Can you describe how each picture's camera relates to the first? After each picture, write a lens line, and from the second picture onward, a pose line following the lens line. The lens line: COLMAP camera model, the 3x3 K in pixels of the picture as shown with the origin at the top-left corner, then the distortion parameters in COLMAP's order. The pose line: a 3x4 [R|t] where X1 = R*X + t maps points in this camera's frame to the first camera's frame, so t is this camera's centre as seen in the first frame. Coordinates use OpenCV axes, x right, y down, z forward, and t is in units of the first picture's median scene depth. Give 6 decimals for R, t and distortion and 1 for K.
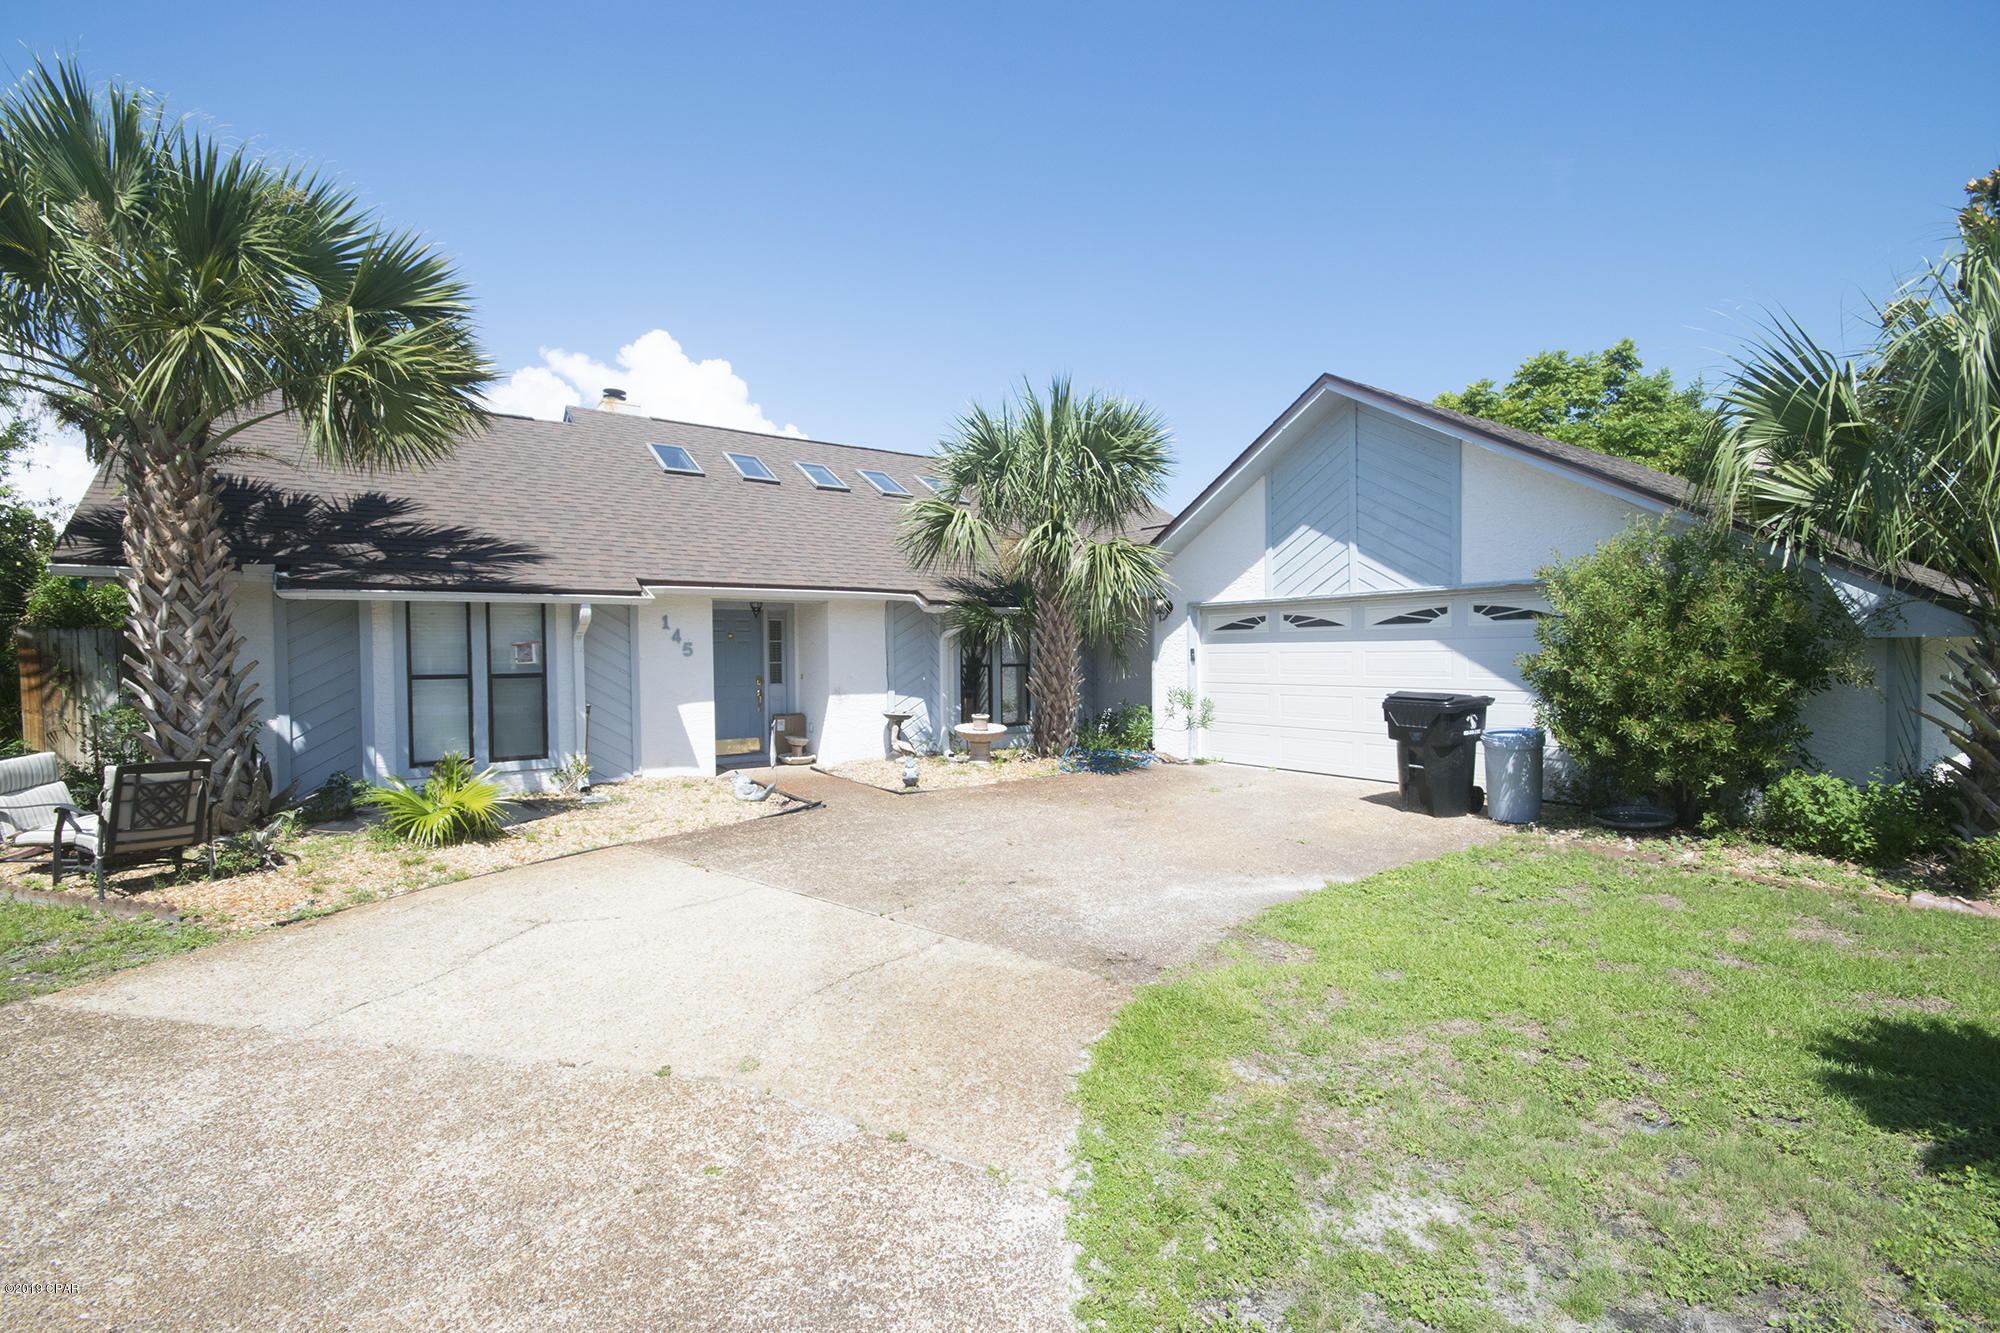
lens RADIAL K [[879.4, 0, 999.1], [0, 879.4, 661.7], [0, 0, 1]] dist [0.003593, -0.008551]
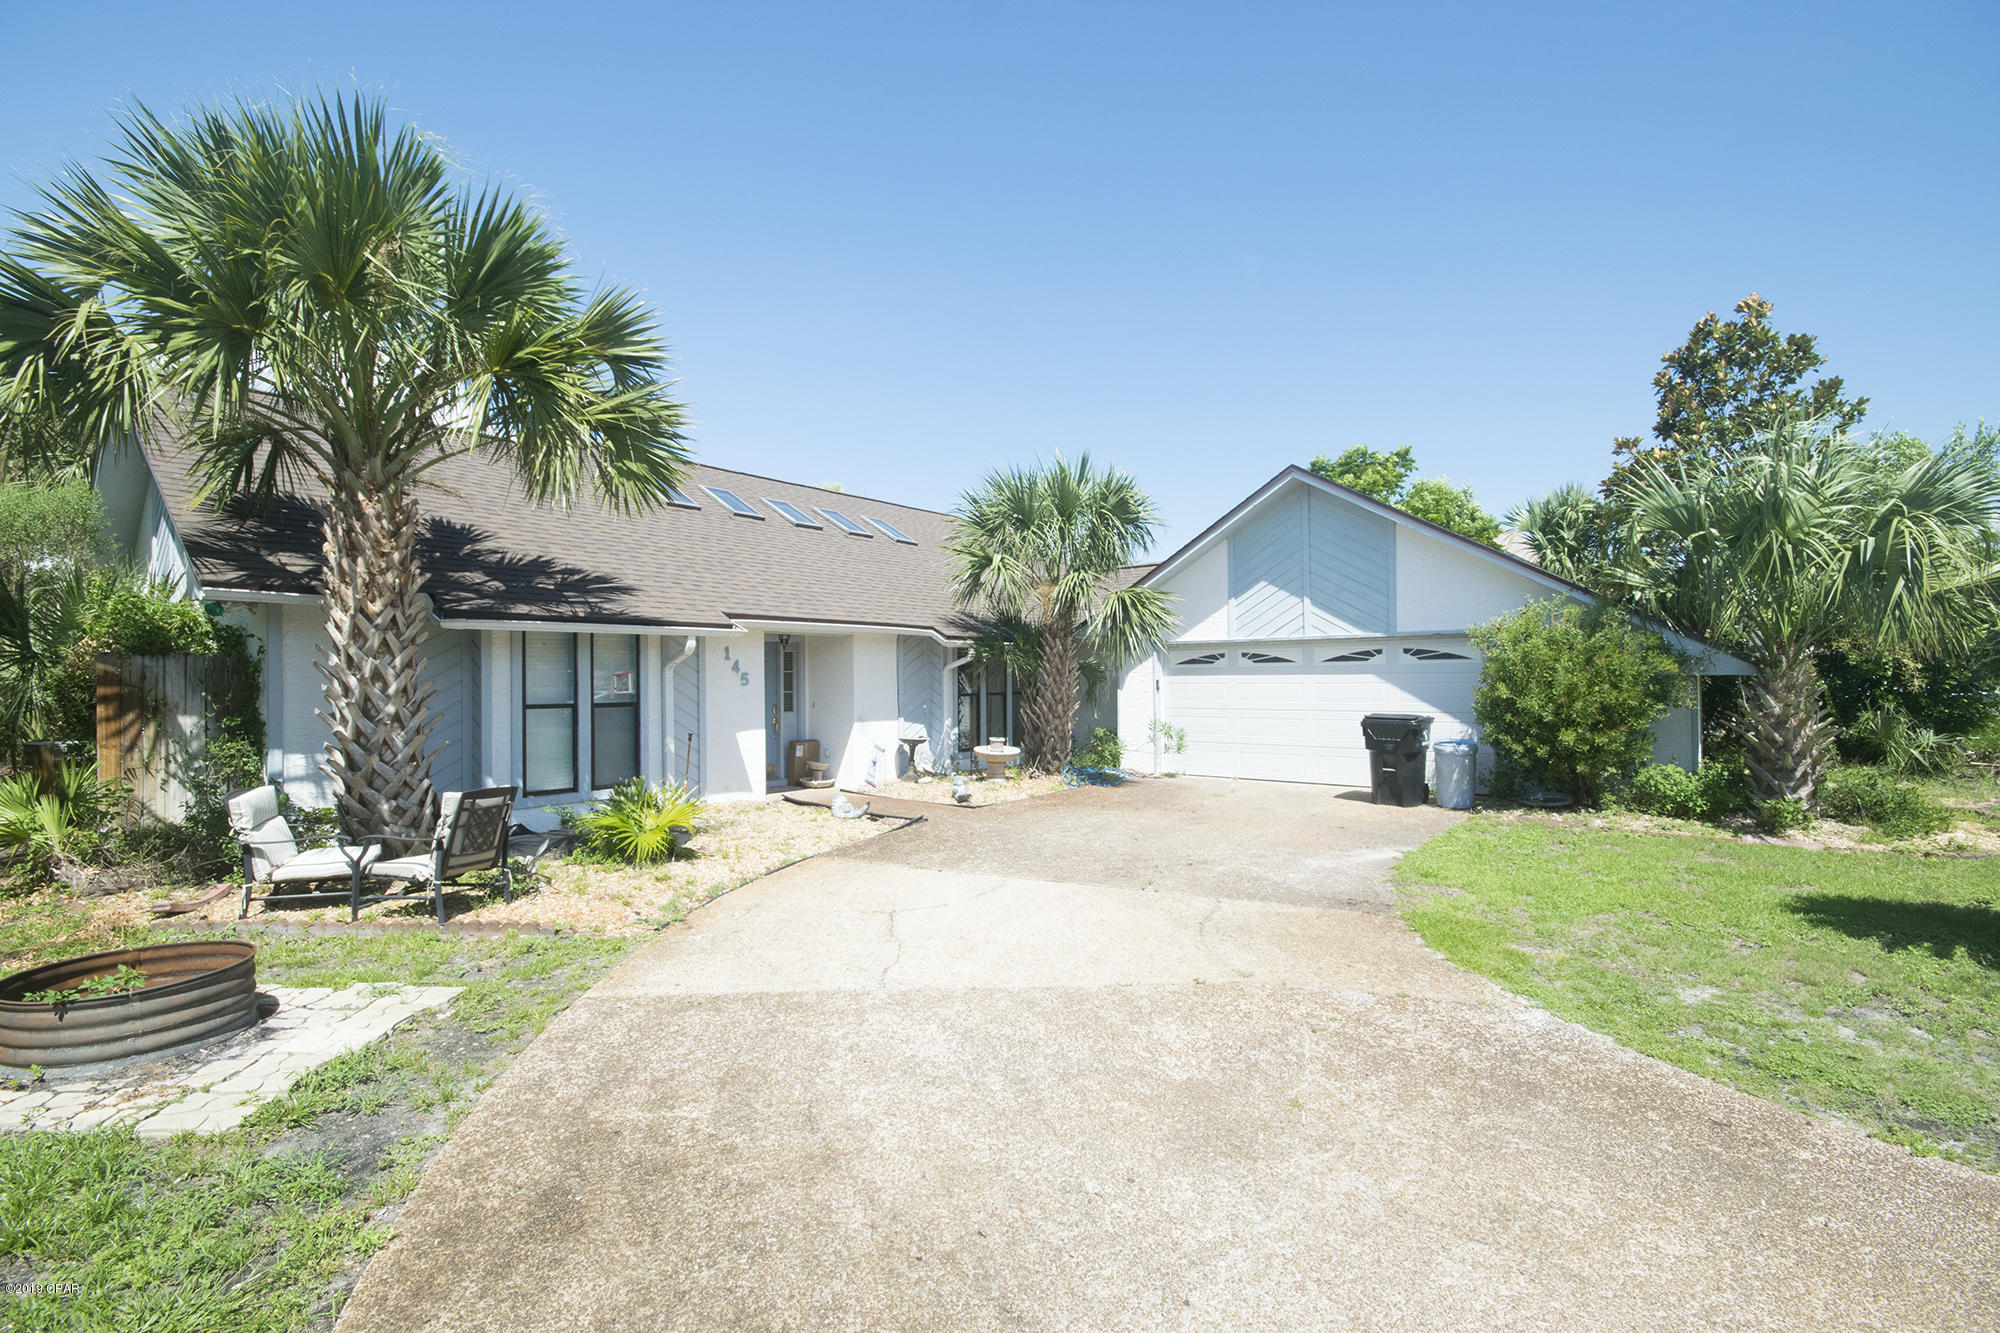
lens RADIAL K [[879.4, 0, 990.6], [0, 879.4, 676.0], [0, 0, 1]] dist [0.003593, -0.008551]
pose [[0.963283, 0.003886, 0.268460, -0.418749], [0.000637, 0.999859, -0.016757, -0.000511], [-0.268487, 0.016312, 0.963145, -0.107270]]
